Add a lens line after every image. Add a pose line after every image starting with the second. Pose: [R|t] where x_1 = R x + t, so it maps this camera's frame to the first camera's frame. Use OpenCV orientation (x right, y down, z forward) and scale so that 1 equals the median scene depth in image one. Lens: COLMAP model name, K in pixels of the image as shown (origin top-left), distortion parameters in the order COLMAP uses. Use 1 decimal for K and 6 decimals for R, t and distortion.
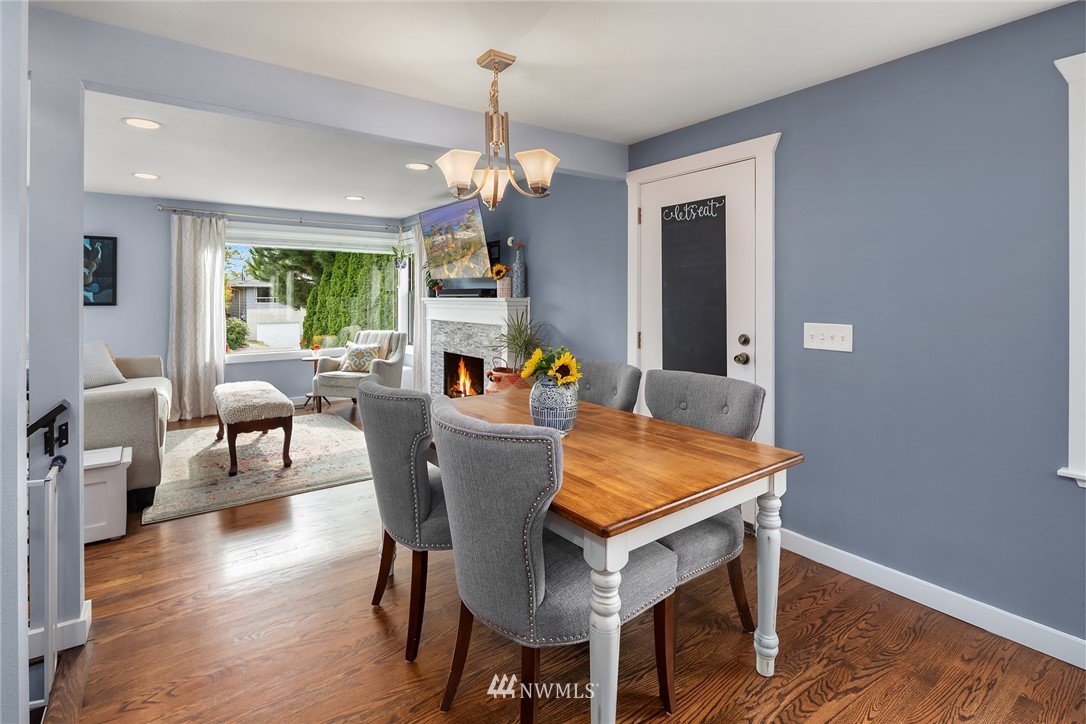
lens RADIAL K [[526.7, 0, 547.7], [0, 526.7, 298.9], [0, 0, 1]] dist [-0.002529, -0.003018]
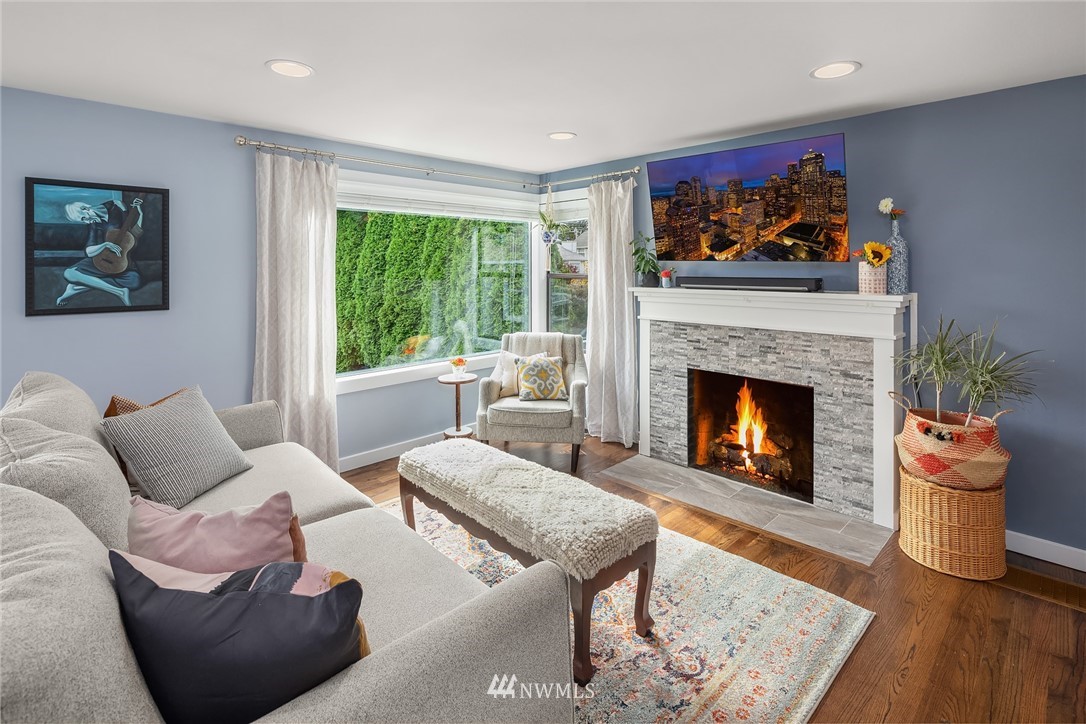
lens RADIAL K [[526.7, 0, 545.9], [0, 526.7, 272.8], [0, 0, 1]] dist [-0.002529, -0.003018]
pose [[0.990410, -0.005288, 0.138060, -0.472629], [0.003898, 0.999939, 0.010336, -0.030055], [-0.138106, -0.009699, 0.990370, 0.363146]]
